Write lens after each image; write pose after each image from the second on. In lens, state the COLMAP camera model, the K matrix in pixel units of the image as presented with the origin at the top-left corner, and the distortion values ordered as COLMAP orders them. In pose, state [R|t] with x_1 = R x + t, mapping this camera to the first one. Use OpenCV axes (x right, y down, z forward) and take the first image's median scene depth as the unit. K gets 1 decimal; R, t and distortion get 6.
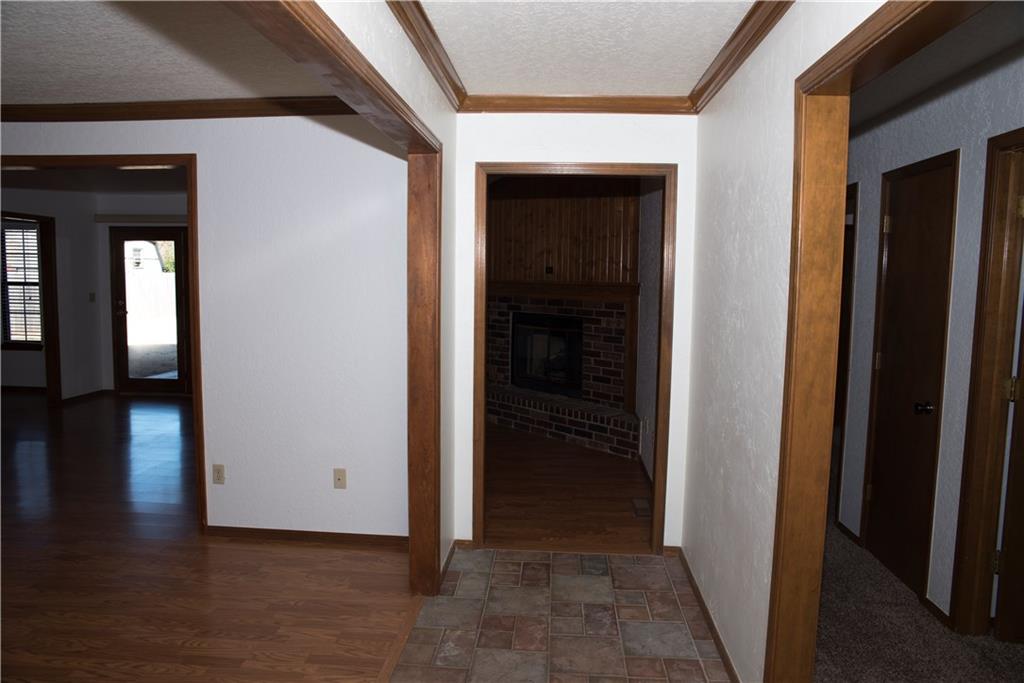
lens RADIAL K [[700.2, 0, 512.0], [0, 700.2, 341.5], [0, 0, 1]] dist [-0.127747, 0.107861]
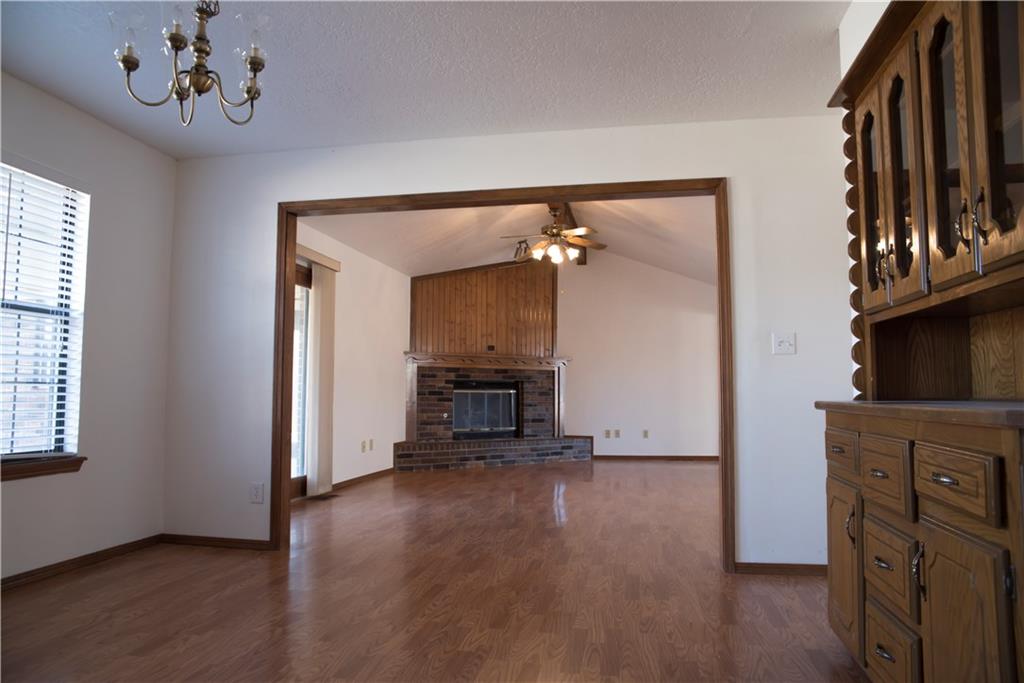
lens RADIAL K [[700.2, 0, 512.0], [0, 700.2, 341.5], [0, 0, 1]] dist [-0.127747, 0.107861]
pose [[0.114891, 0.056469, 0.991772, -1.394893], [0.089610, 0.993723, -0.066961, -0.020296], [-0.989328, 0.096566, 0.109110, 0.862621]]
